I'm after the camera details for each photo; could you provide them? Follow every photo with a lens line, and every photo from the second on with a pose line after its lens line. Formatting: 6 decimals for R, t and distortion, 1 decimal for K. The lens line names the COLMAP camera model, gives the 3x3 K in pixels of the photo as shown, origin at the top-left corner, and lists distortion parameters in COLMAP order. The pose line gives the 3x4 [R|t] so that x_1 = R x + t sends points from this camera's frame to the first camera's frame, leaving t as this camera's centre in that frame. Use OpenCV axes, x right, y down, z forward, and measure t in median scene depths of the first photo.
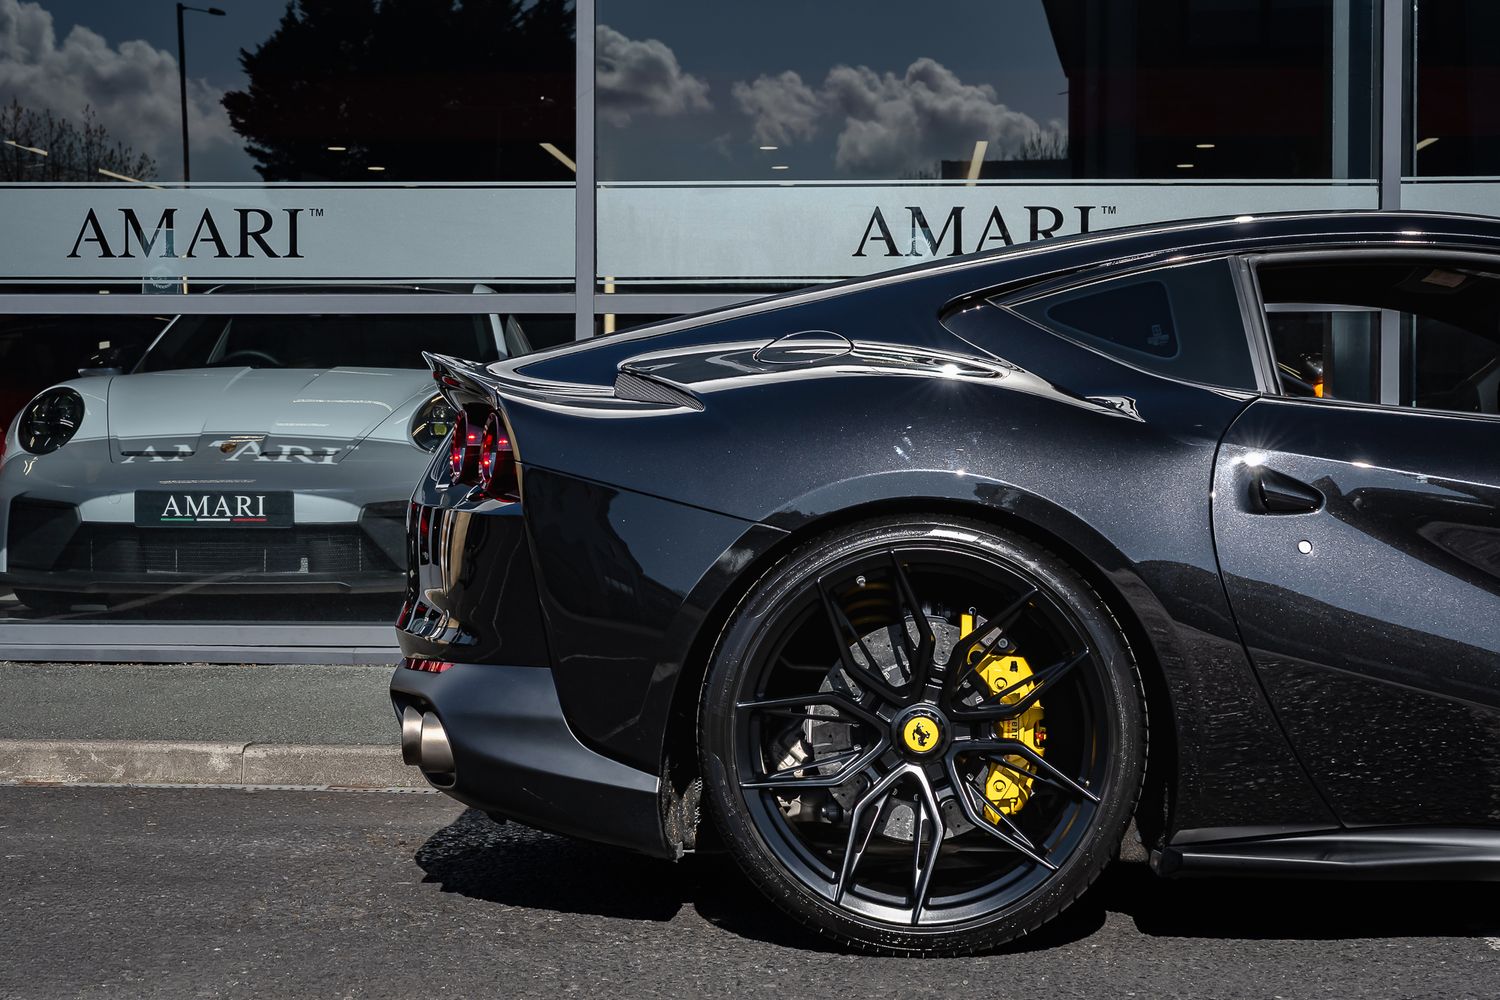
lens RADIAL K [[2812.2, 0, 750.0], [0, 2812.2, 500.0], [0, 0, 1]] dist [0.037597, -0.112433]
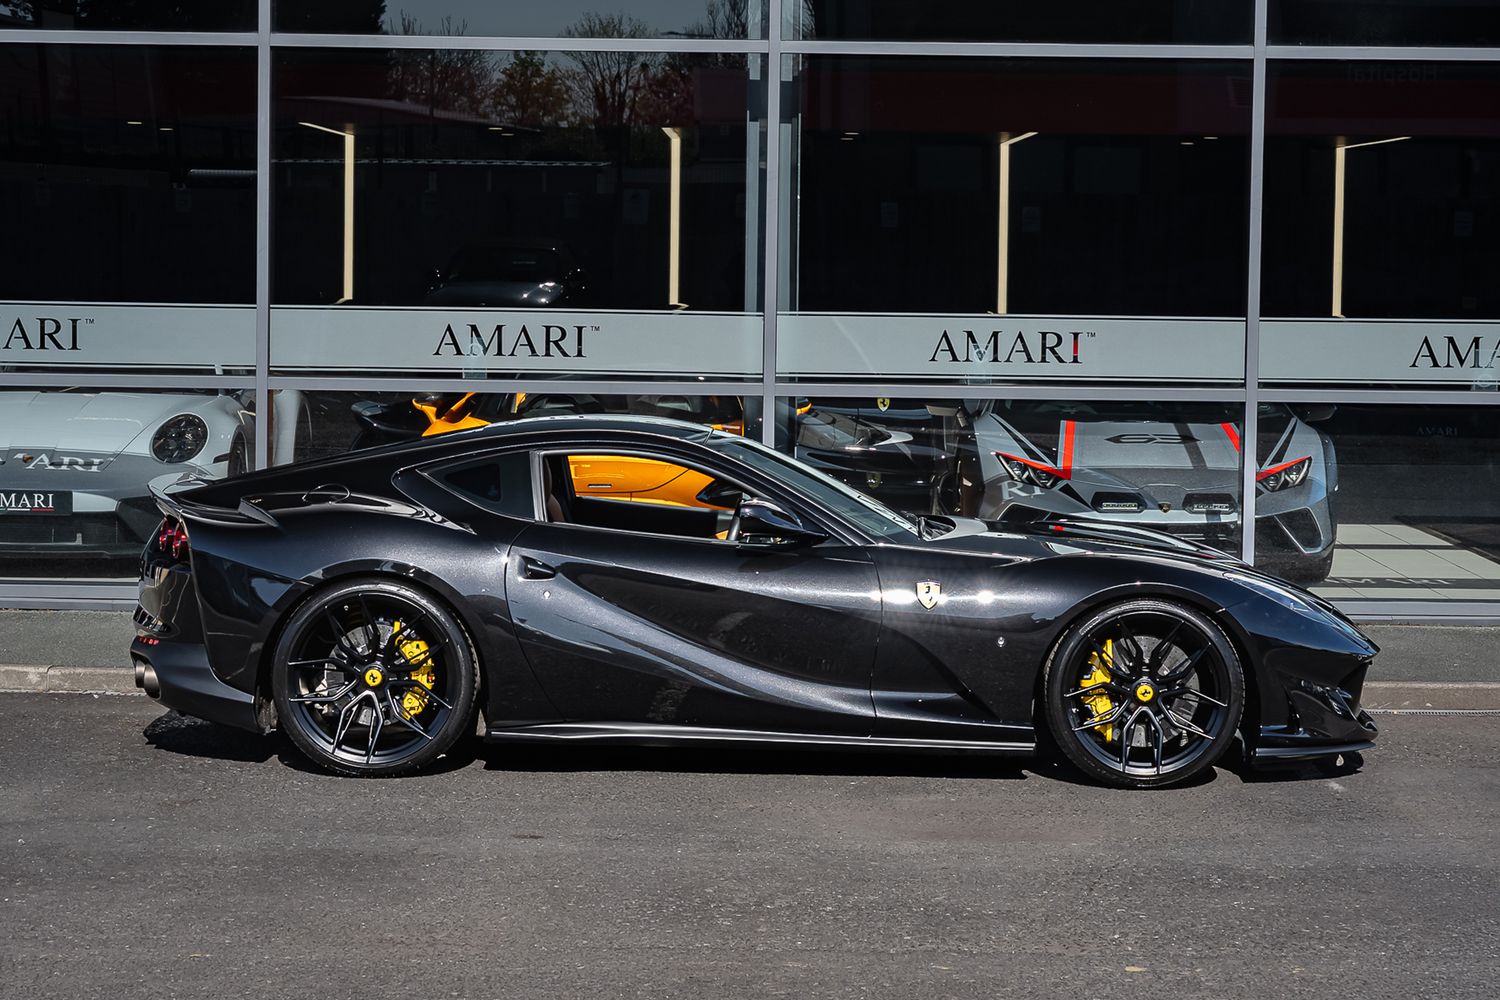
lens RADIAL K [[3241.1, 0, 755.9], [0, 3241.1, 479.3], [0, 0, 1]] dist [0.004076, 0.190052]
pose [[0.998394, 0.010043, 0.055754, 0.212754], [-0.012591, 0.998883, 0.045543, -0.186586], [-0.055235, -0.046172, 0.997405, -1.505142]]
